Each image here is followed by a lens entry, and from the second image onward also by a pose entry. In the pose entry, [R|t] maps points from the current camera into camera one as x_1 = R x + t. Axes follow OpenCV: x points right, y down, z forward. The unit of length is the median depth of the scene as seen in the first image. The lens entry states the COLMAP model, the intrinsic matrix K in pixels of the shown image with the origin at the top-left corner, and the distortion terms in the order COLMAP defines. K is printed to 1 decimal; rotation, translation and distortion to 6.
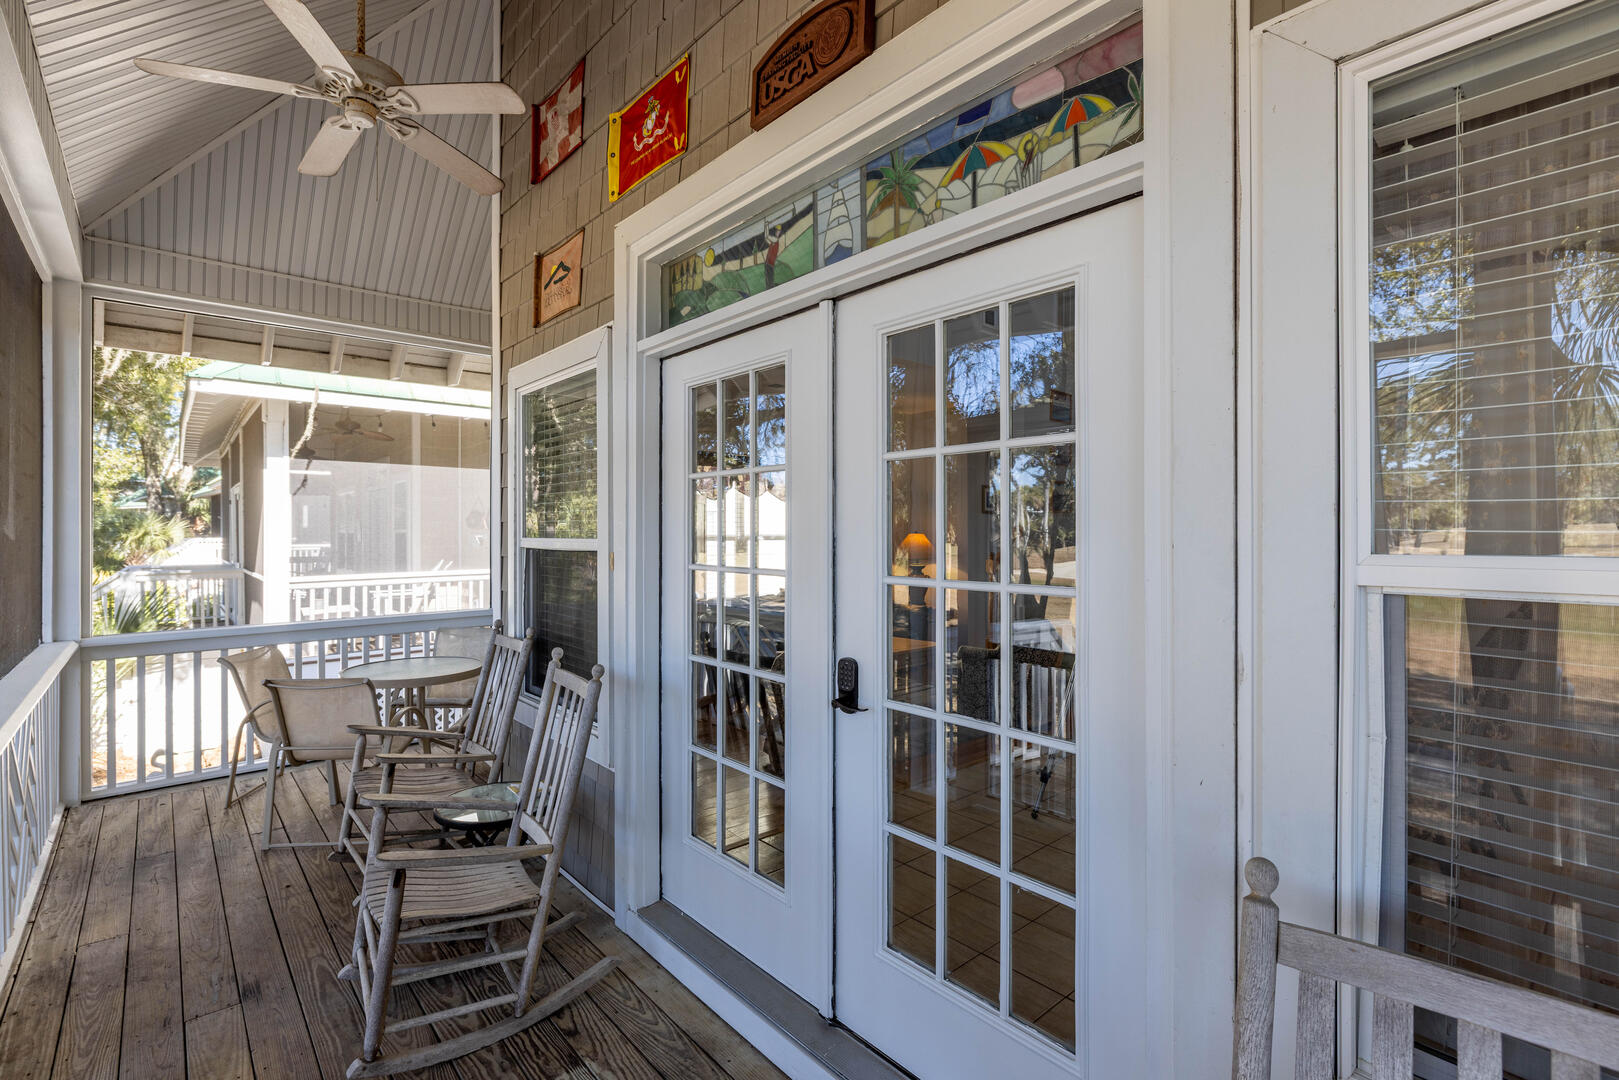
lens RADIAL K [[734.5, 0, 809.5], [0, 734.5, 532.1], [0, 0, 1]] dist [-0.002471, 0.000174]
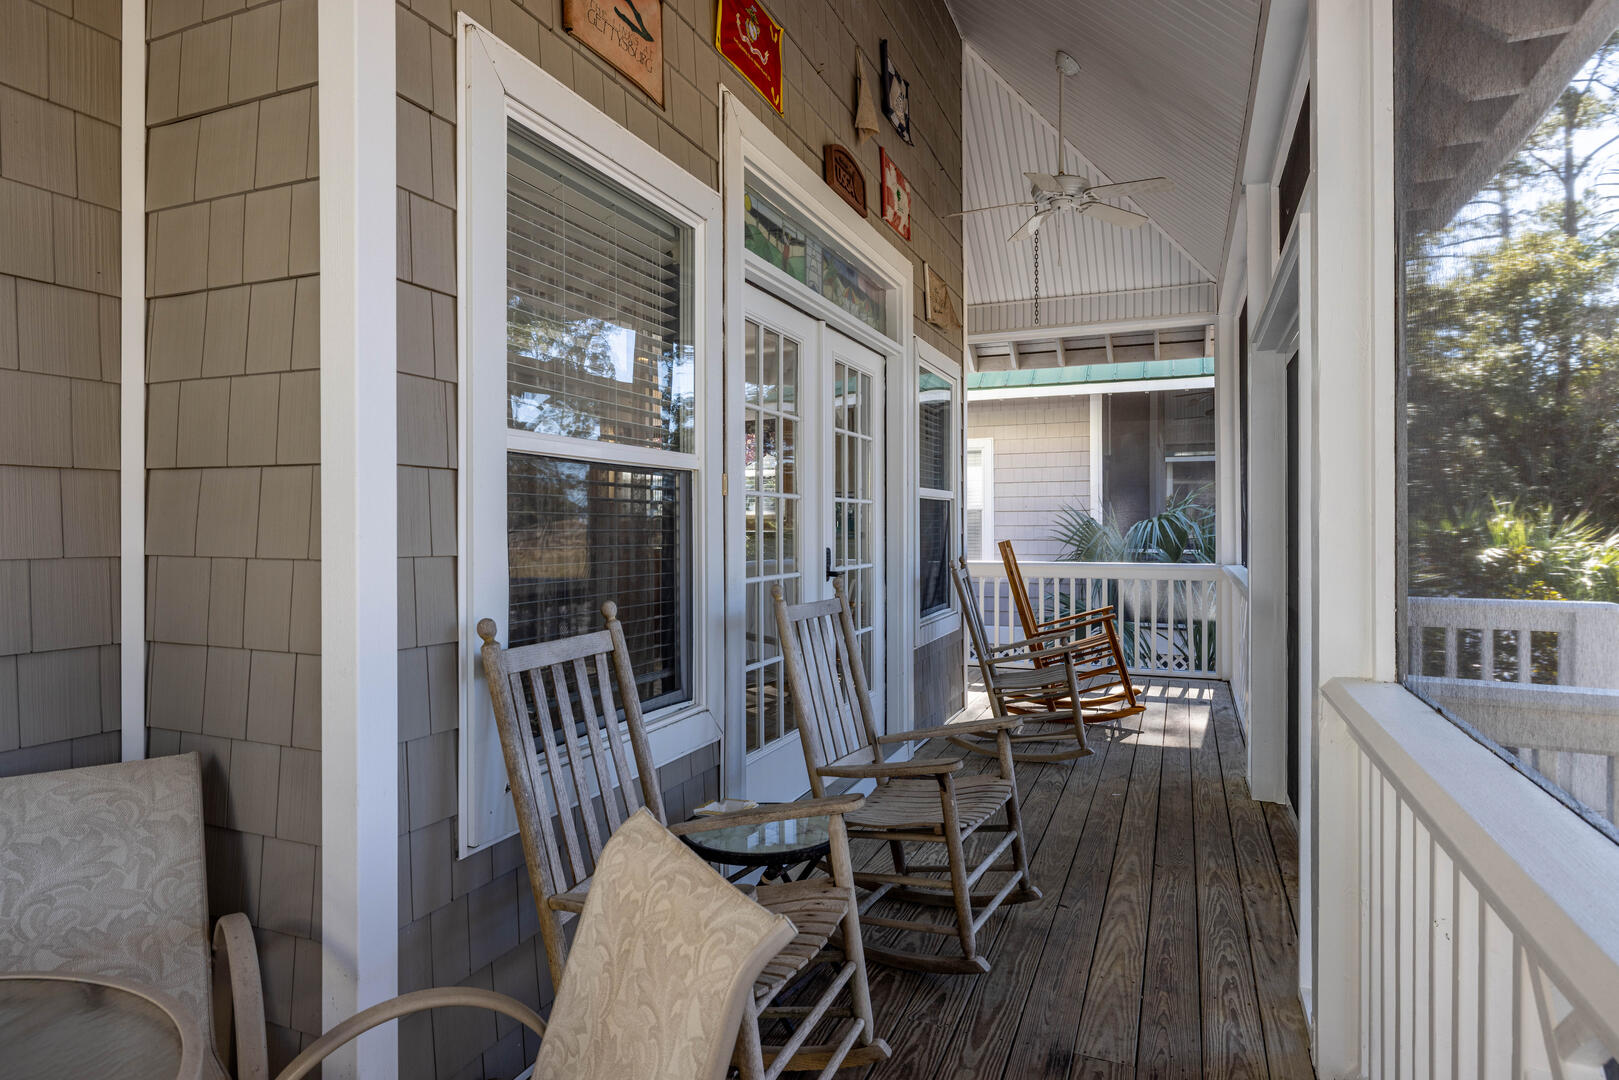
lens RADIAL K [[936.6, 0, 803.9], [0, 936.6, 528.7], [0, 0, 1]] dist [0.028252, -0.000359]
pose [[-0.445218, -0.002981, 0.895417, -1.026467], [0.002422, 0.999987, 0.004533, 0.067598], [-0.895419, 0.004187, -0.445205, 1.133658]]
